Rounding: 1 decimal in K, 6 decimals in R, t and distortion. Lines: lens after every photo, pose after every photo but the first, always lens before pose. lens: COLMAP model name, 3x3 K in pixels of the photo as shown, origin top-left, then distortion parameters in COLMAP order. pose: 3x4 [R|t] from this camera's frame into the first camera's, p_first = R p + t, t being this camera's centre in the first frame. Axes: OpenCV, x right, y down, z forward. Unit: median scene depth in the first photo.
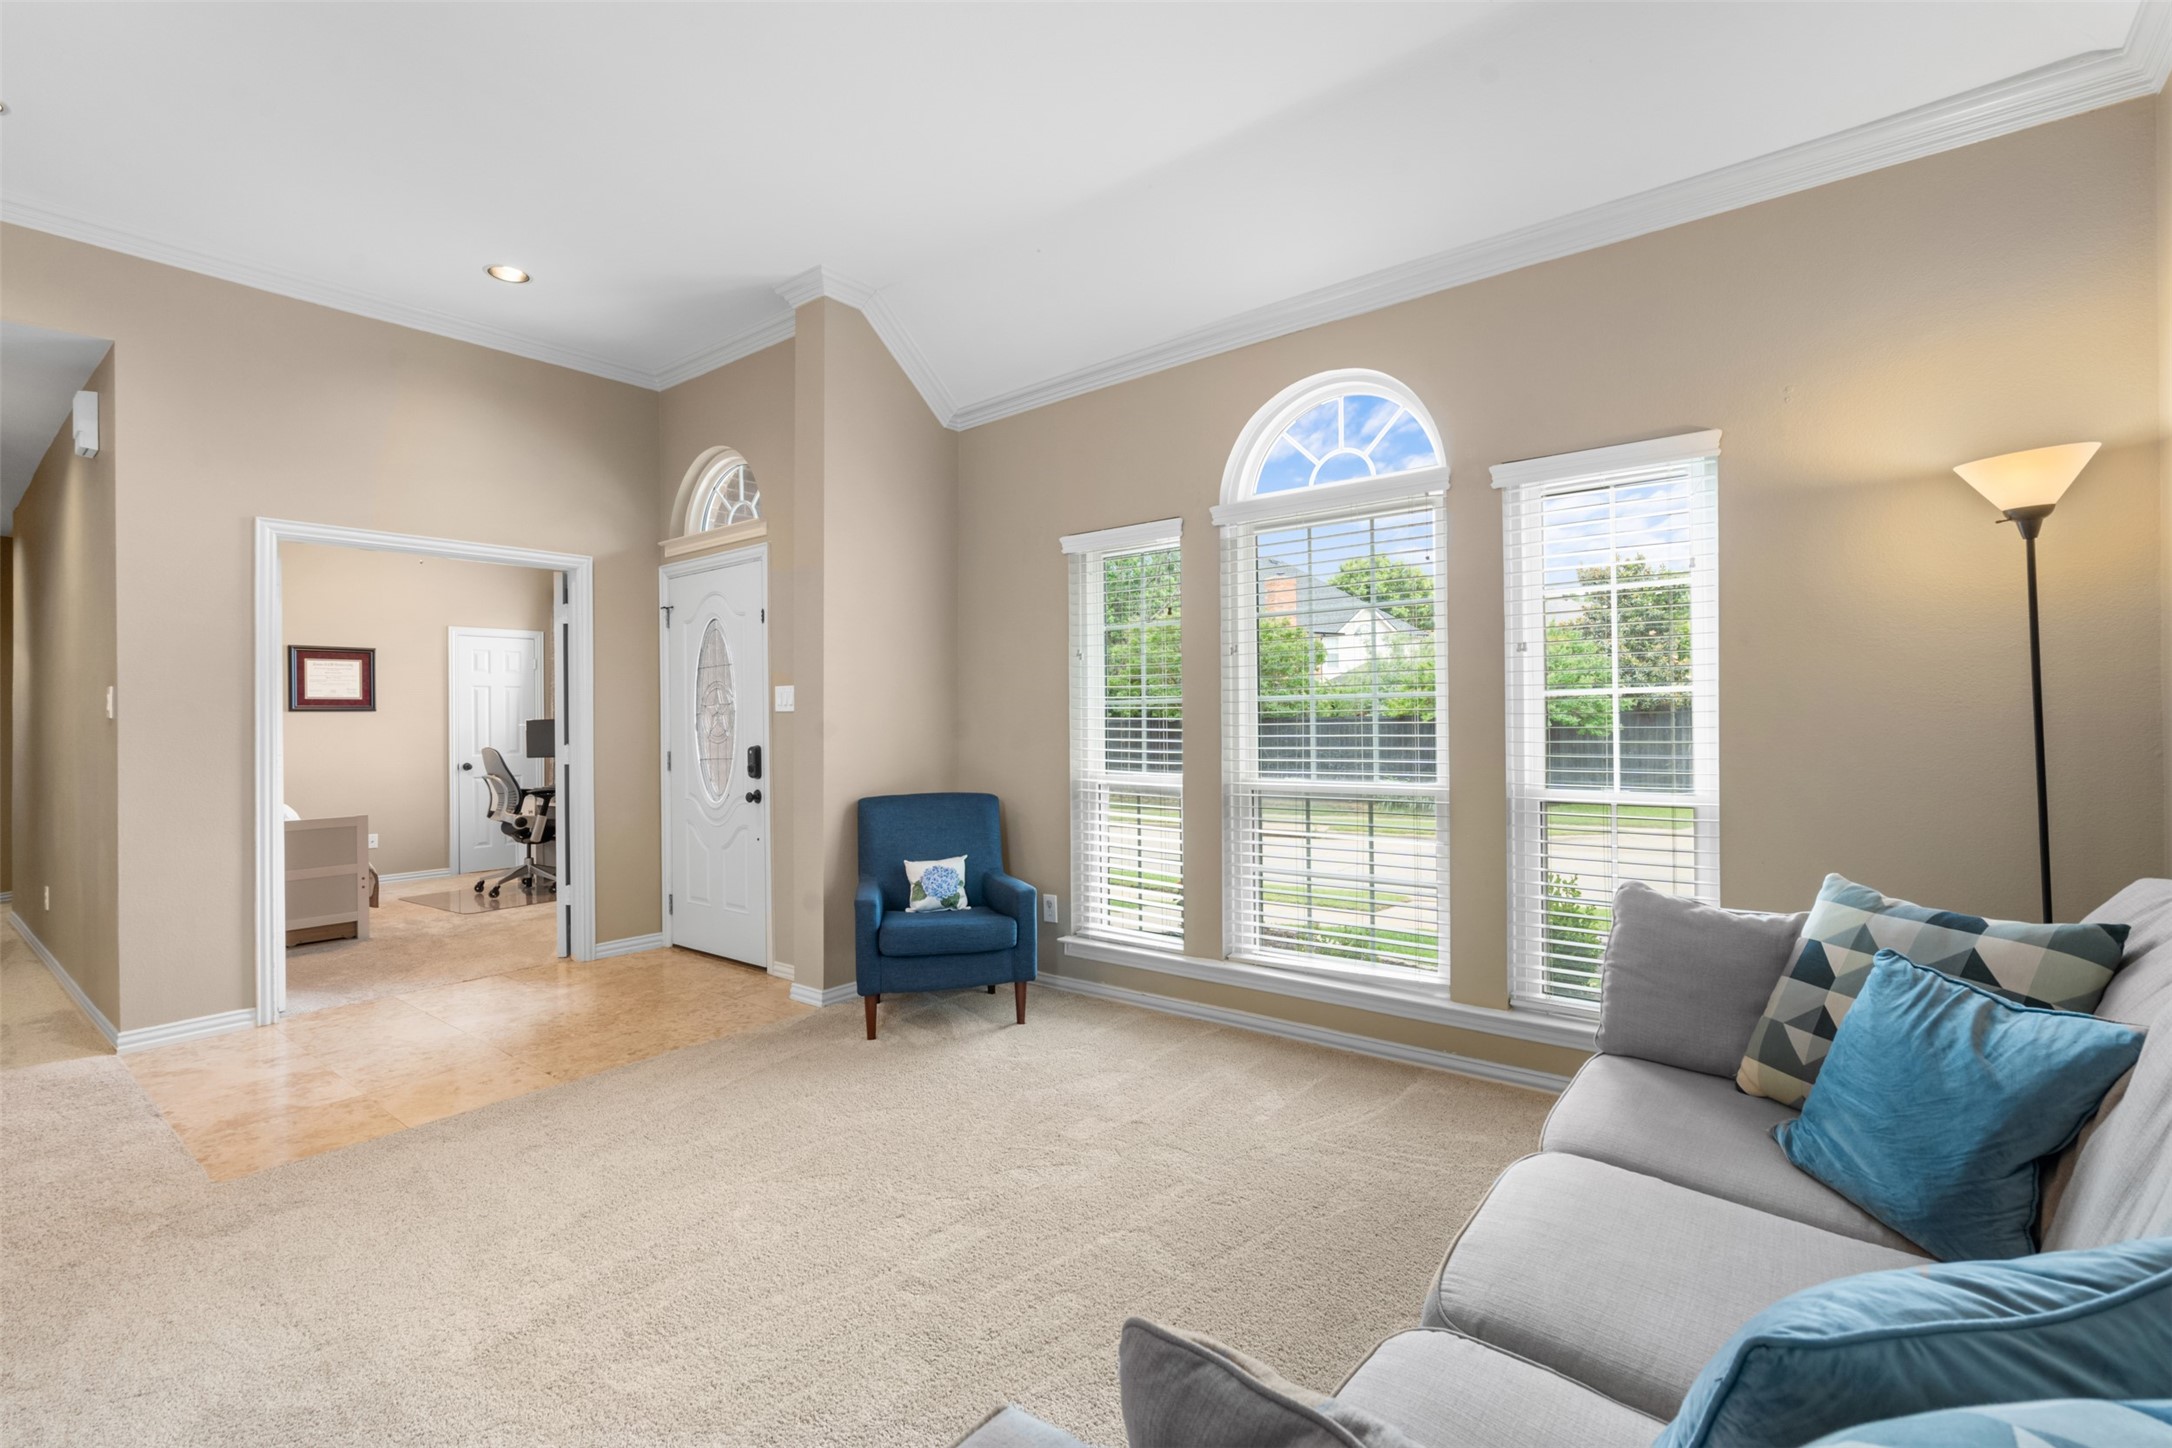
lens RADIAL K [[984.6, 0, 1094.4], [0, 984.6, 719.8], [0, 0, 1]] dist [-0.003612, 0.001403]
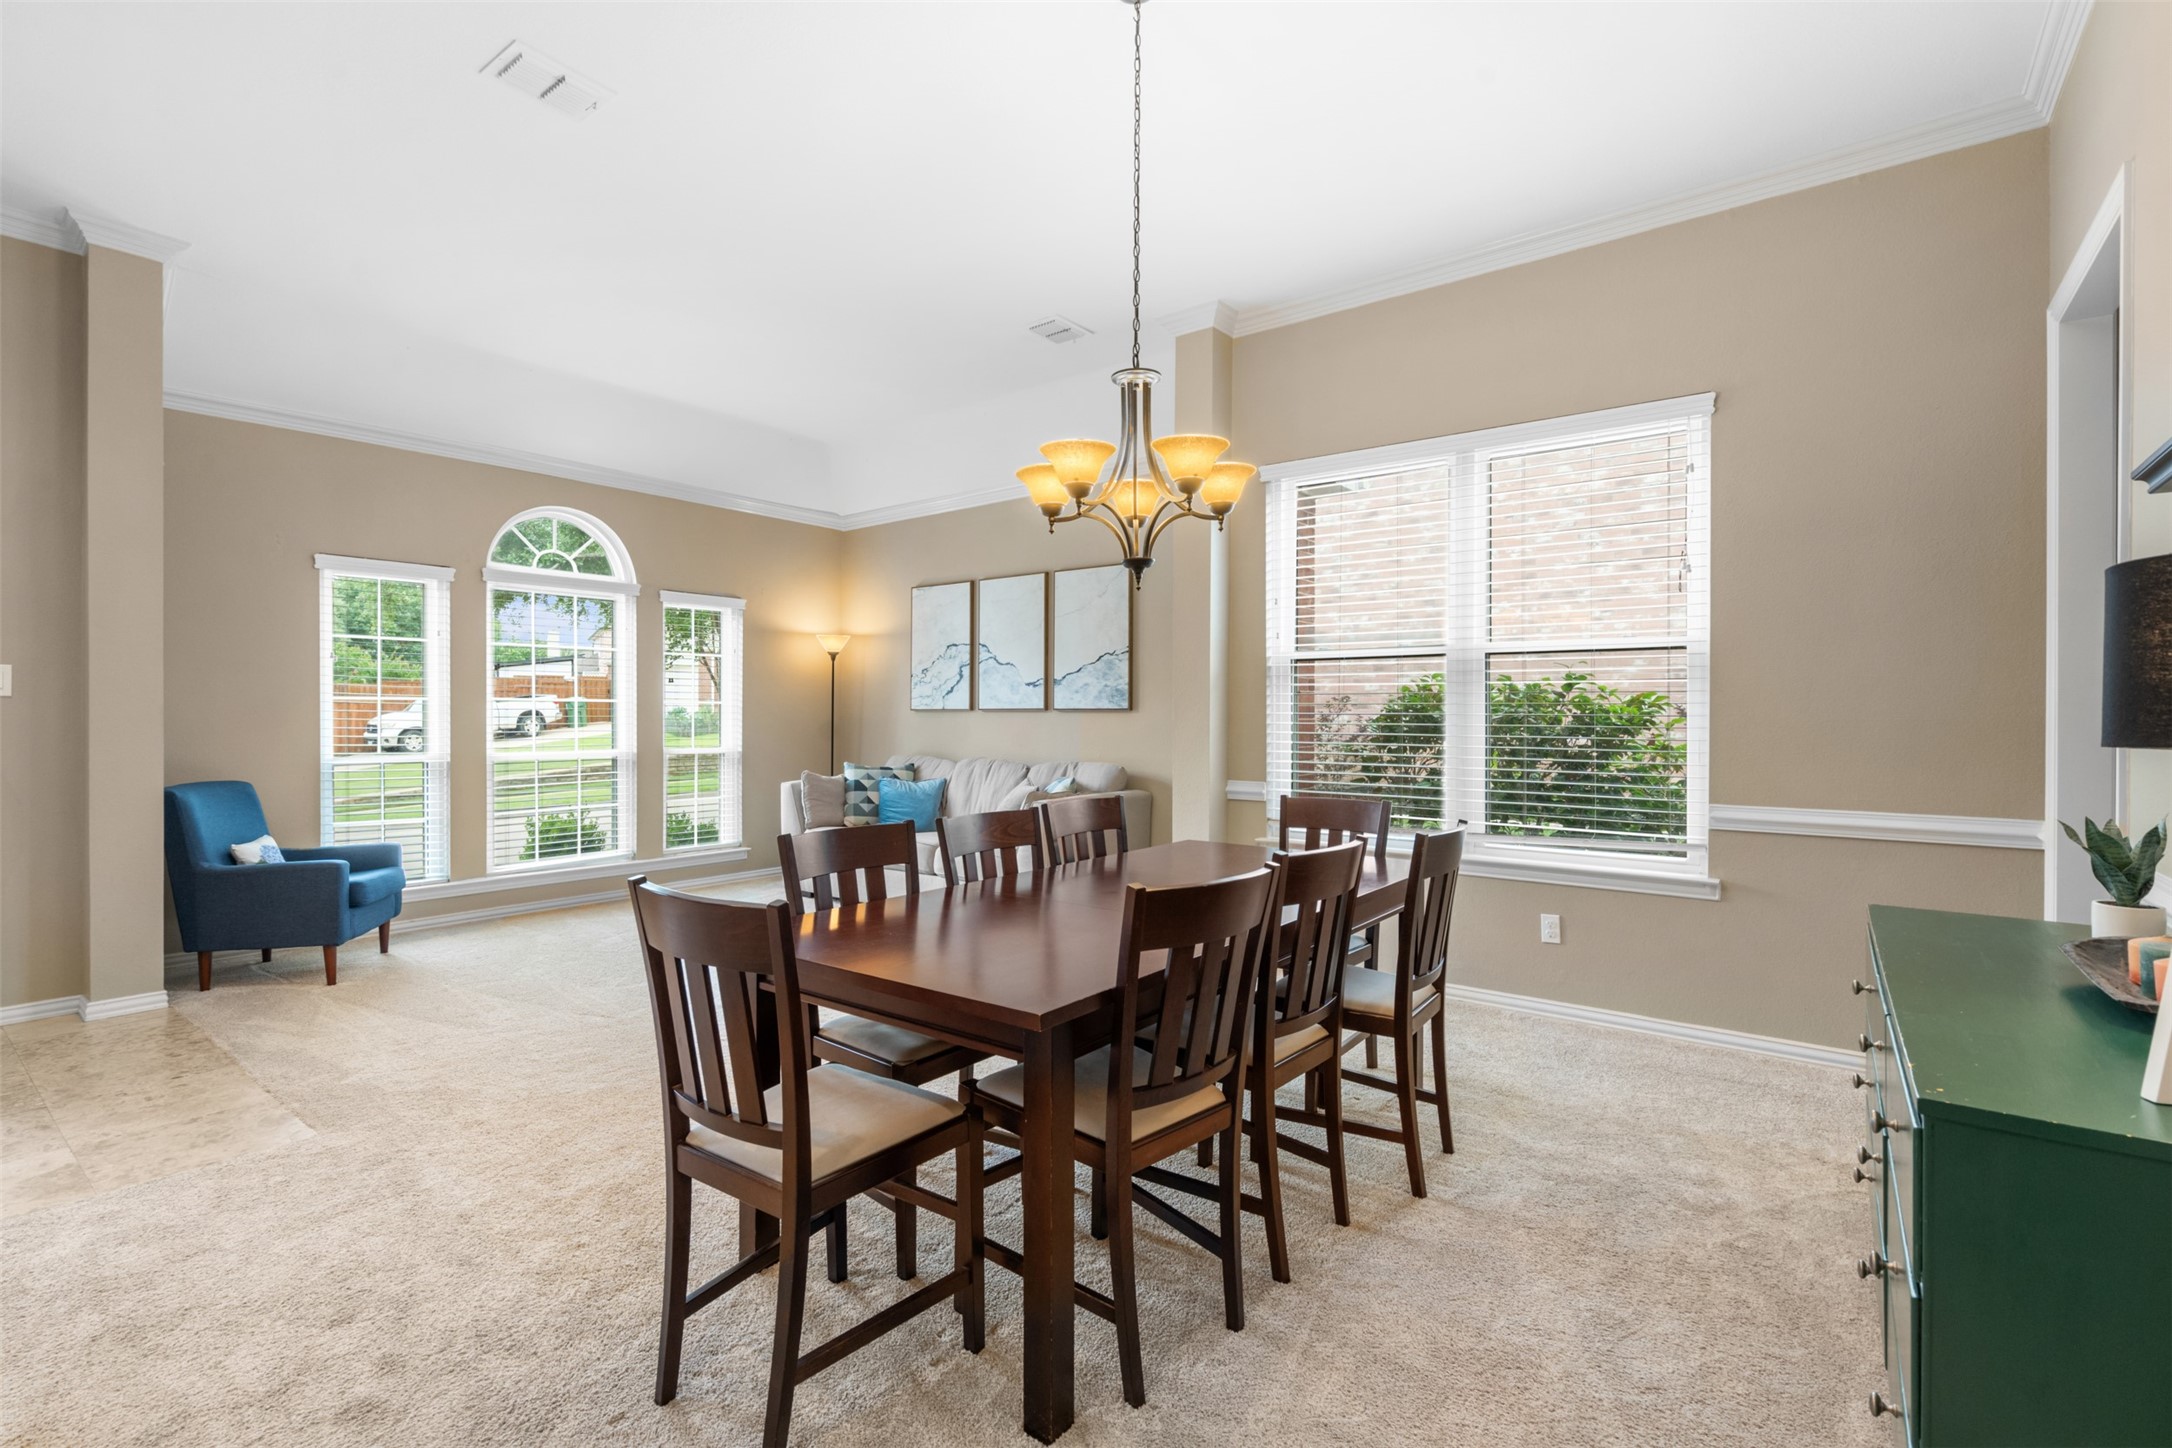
lens RADIAL K [[984.6, 0, 1086.7], [0, 984.6, 720.0], [0, 0, 1]] dist [-0.003612, 0.001403]
pose [[-0.024111, 0.008525, 0.999673, -0.904005], [-0.002805, 0.999959, -0.008595, 0.014049], [-0.999705, -0.003012, -0.024086, 0.091447]]
